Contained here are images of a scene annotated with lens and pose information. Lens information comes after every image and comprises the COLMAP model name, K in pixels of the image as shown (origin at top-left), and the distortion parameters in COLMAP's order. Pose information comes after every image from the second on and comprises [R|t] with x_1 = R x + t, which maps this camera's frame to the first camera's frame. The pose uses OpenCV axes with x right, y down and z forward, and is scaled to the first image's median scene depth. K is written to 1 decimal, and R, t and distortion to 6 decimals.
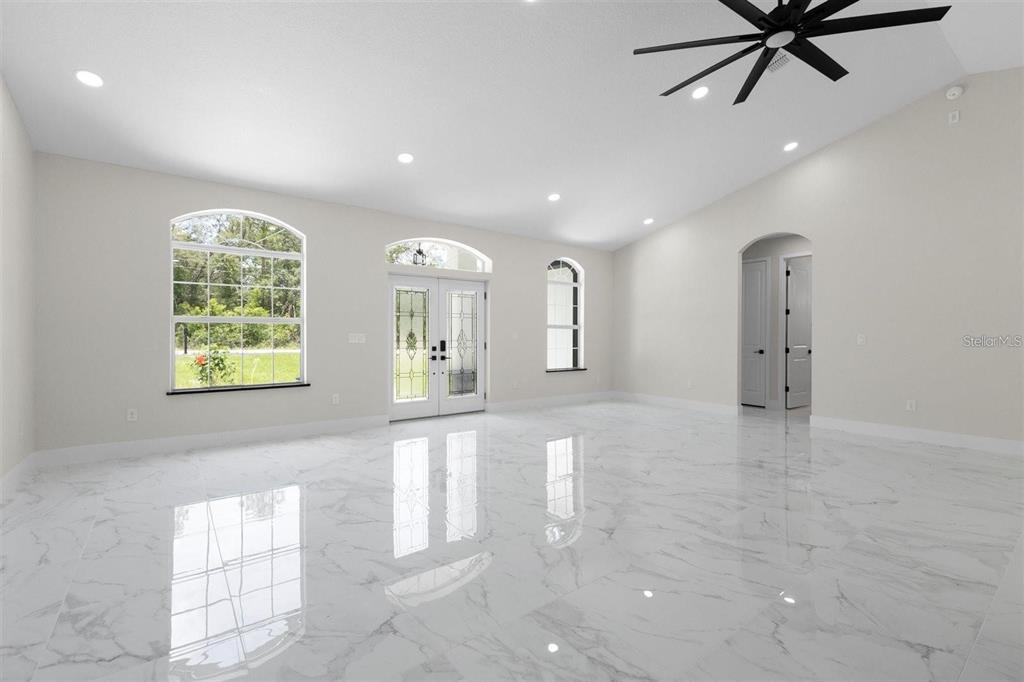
lens RADIAL K [[458.3, 0, 510.8], [0, 458.3, 332.8], [0, 0, 1]] dist [0.004807, 0.000804]
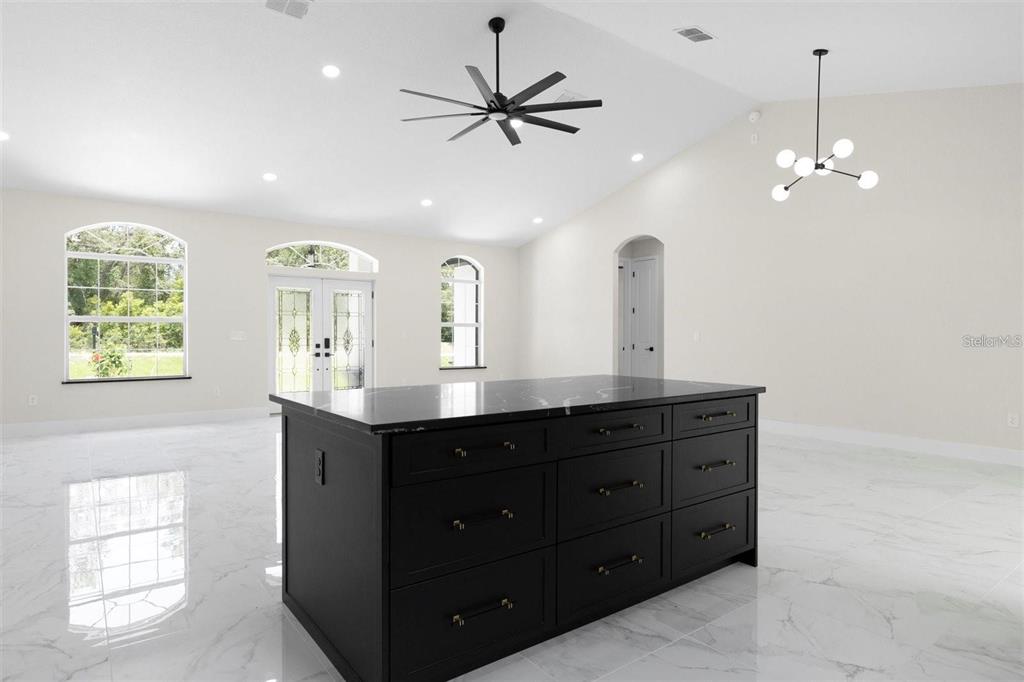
lens RADIAL K [[587.7, 0, 508.4], [0, 587.7, 336.7], [0, 0, 1]] dist [0.006873, -0.000220]
pose [[0.999945, -0.002128, -0.010244, 0.262903], [0.002202, 0.999972, 0.007139, 0.004464], [0.010229, -0.007161, 0.999922, -0.319043]]
